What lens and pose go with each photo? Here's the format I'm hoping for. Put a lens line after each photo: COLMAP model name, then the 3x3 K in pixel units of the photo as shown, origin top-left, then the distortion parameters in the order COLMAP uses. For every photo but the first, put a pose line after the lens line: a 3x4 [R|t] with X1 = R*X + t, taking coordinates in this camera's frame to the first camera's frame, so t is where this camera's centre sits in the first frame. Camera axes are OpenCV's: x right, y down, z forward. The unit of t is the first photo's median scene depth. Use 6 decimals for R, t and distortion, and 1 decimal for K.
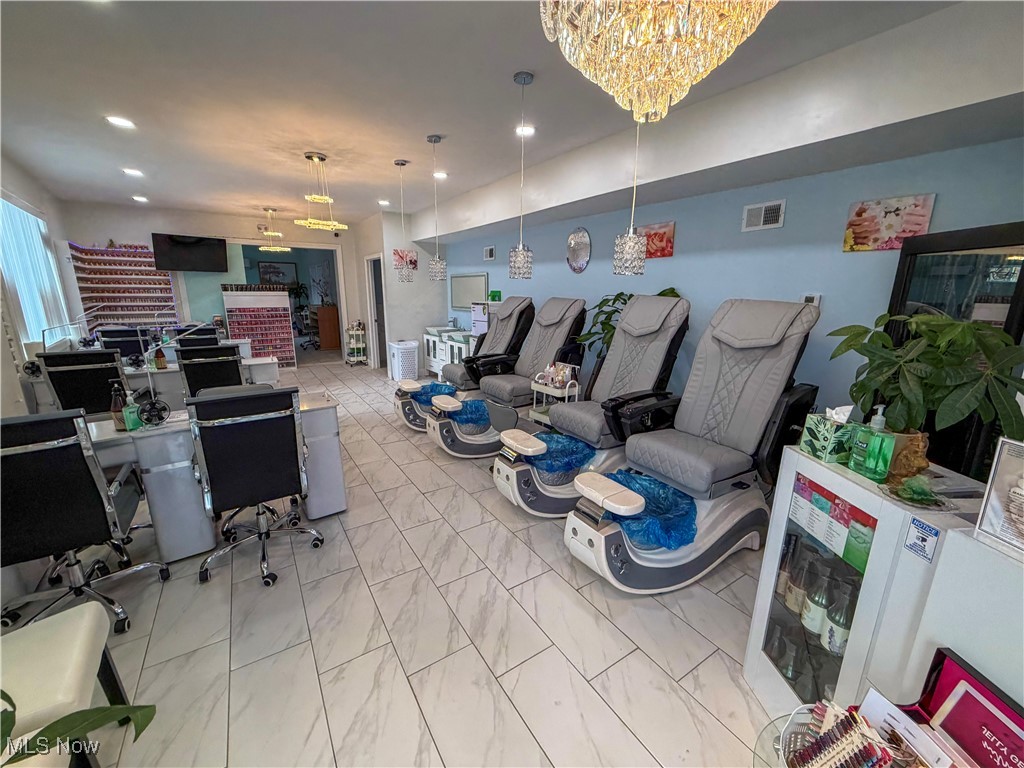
lens RADIAL K [[413.2, 0, 514.4], [0, 413.2, 386.6], [0, 0, 1]] dist [-0.001912, -0.000225]
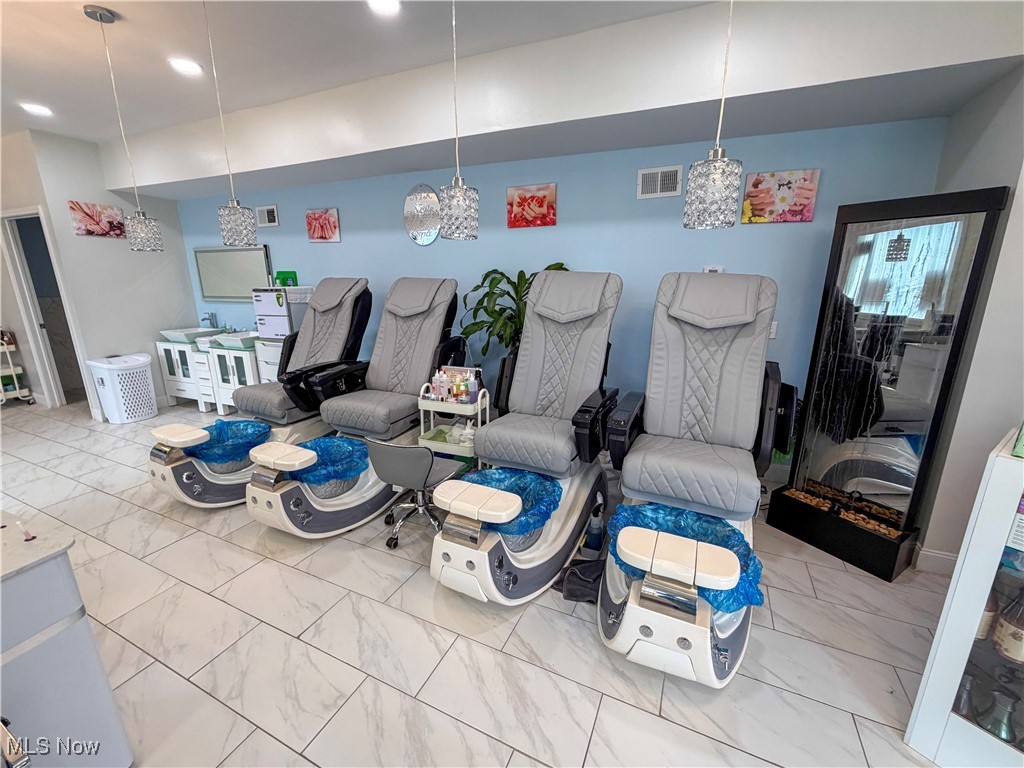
lens RADIAL K [[426.6, 0, 512.0], [0, 426.6, 384.0], [0, 0, 1]] dist [0.000915, 0.000256]
pose [[0.850090, -0.139004, 0.507962, -0.157475], [0.128683, 0.990126, 0.055594, -0.047180], [-0.510674, 0.018106, 0.859583, 0.261907]]
